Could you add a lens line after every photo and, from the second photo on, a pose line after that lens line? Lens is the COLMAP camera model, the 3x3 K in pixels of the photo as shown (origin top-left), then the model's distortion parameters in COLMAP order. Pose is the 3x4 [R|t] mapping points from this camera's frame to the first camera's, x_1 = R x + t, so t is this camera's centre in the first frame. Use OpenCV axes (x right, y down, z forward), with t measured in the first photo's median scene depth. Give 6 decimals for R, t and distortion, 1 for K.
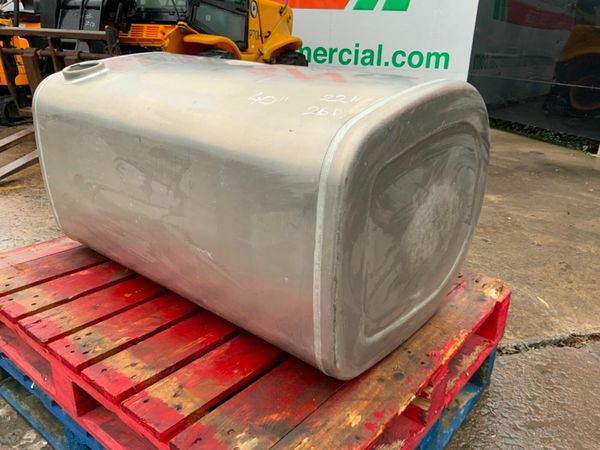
lens RADIAL K [[498.3, 0, 299.5], [0, 498.3, 228.1], [0, 0, 1]] dist [0.048307, -0.095082]
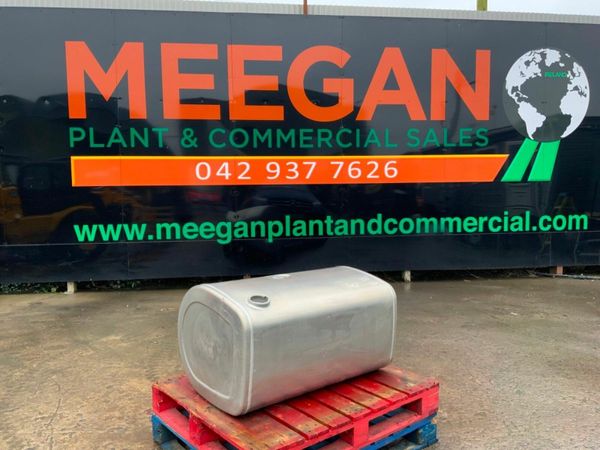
lens RADIAL K [[498.3, 0, 302.1], [0, 498.3, 220.7], [0, 0, 1]] dist [0.048307, -0.095082]
pose [[0.204012, -0.110525, 0.972709, -2.028085], [0.354477, 0.934522, 0.031840, -0.564175], [-0.912538, 0.338308, 0.229833, 0.332979]]
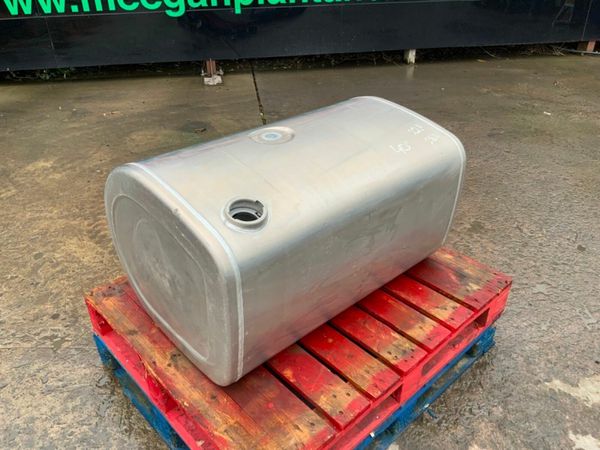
lens RADIAL K [[498.3, 0, 301.6], [0, 498.3, 228.7], [0, 0, 1]] dist [0.048307, -0.095082]
pose [[0.143218, -0.557555, 0.817693, -1.155728], [0.353758, 0.800466, 0.483848, -0.681558], [-0.924307, 0.219969, 0.311881, 0.589364]]
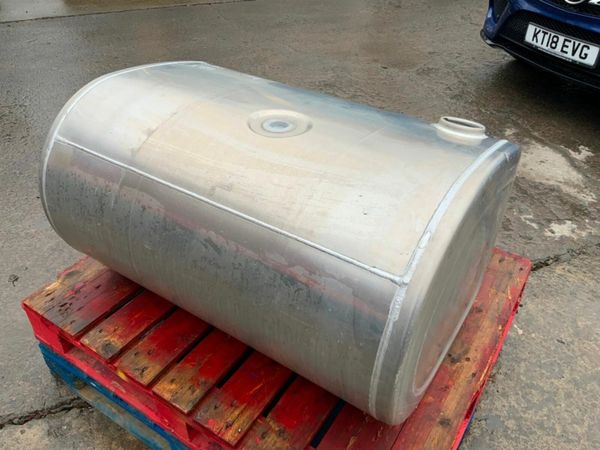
lens RADIAL K [[498.3, 0, 299.7], [0, 498.3, 223.6], [0, 0, 1]] dist [0.048307, -0.095082]
pose [[-0.994113, 0.012623, -0.107608, -0.036104], [-0.082798, 0.552079, 0.829670, -0.912516], [0.069881, 0.833696, -0.547784, 1.562354]]
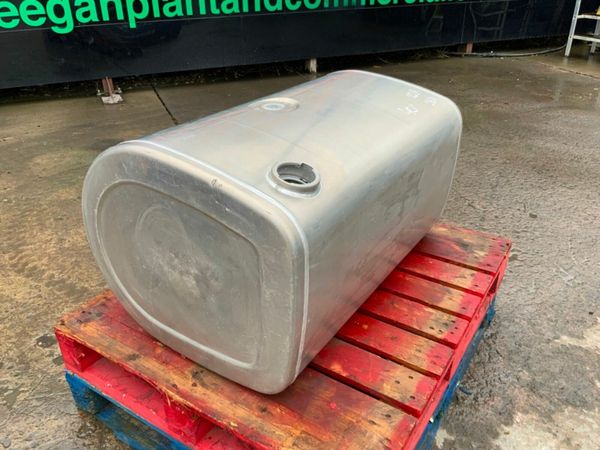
lens RADIAL K [[498.3, 0, 301.8], [0, 498.3, 228.6], [0, 0, 1]] dist [0.048307, -0.095082]
pose [[-0.105075, -0.517358, 0.849294, -1.107417], [0.346635, 0.781408, 0.518890, -0.634749], [-0.932096, 0.348917, 0.097228, 0.903812]]
